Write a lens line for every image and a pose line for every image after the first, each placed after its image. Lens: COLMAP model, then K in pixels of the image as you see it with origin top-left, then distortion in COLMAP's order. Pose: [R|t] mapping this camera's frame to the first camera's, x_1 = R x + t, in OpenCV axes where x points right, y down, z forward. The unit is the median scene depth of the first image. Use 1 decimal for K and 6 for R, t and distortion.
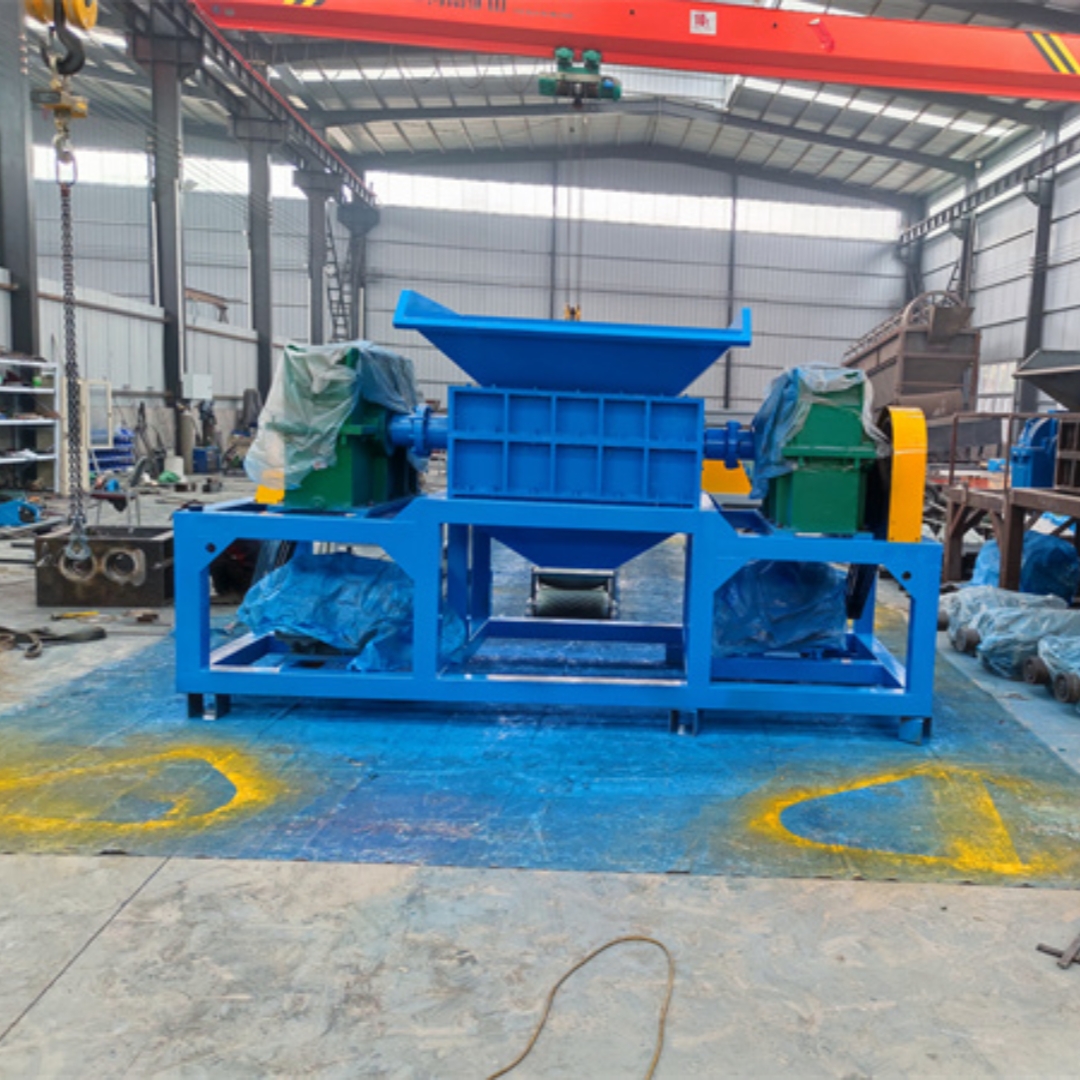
lens RADIAL K [[905.3, 0, 639.8], [0, 905.3, 534.6], [0, 0, 1]] dist [0.005635, -0.003552]
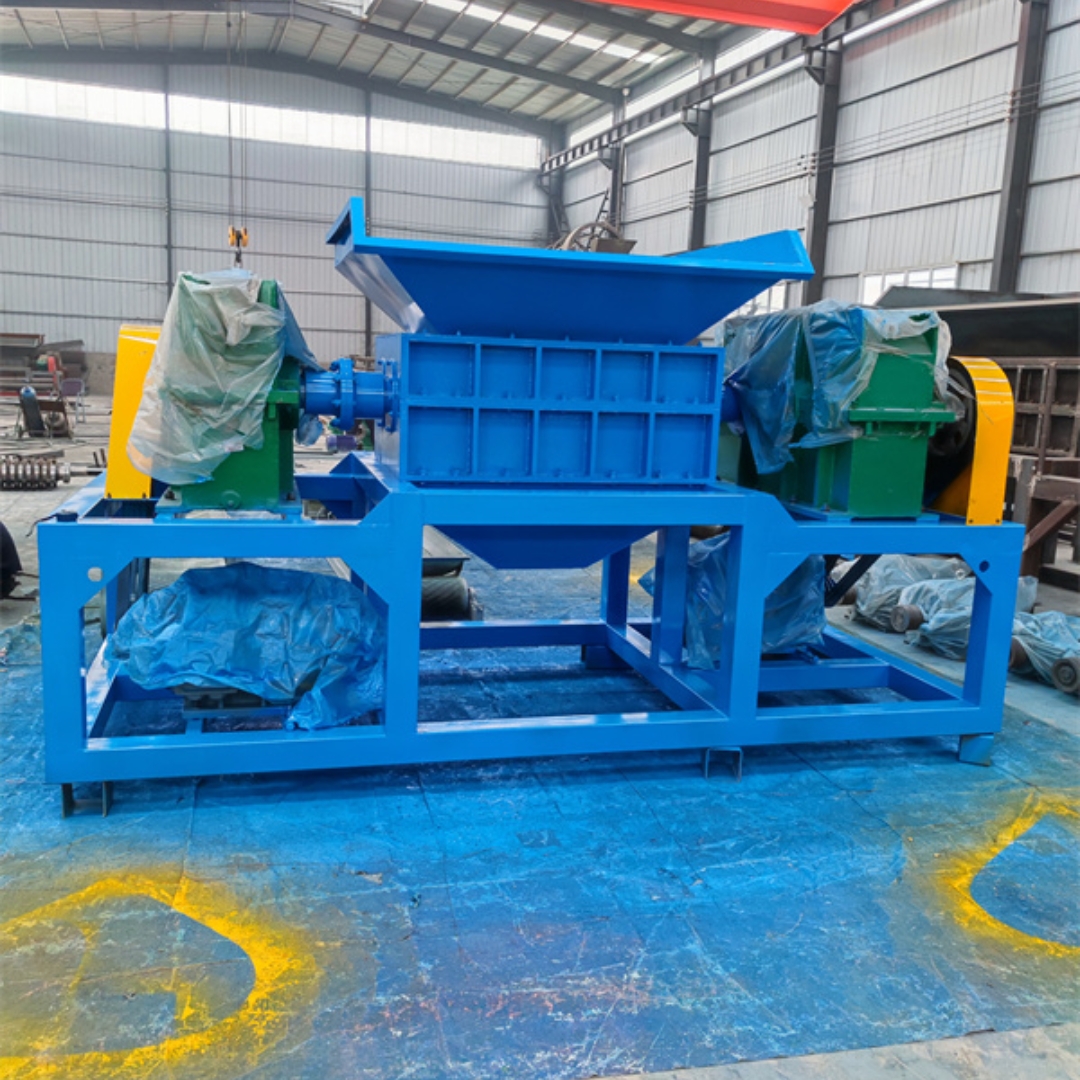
lens RADIAL K [[994.9, 0, 540.0], [0, 994.9, 540.0], [0, 0, 1]] dist [0.018677, -0.010454]
pose [[0.984079, -0.039464, 0.173295, -0.258998], [0.030284, 0.998010, 0.055302, -0.040406], [-0.175133, -0.049174, 0.983316, 0.191486]]
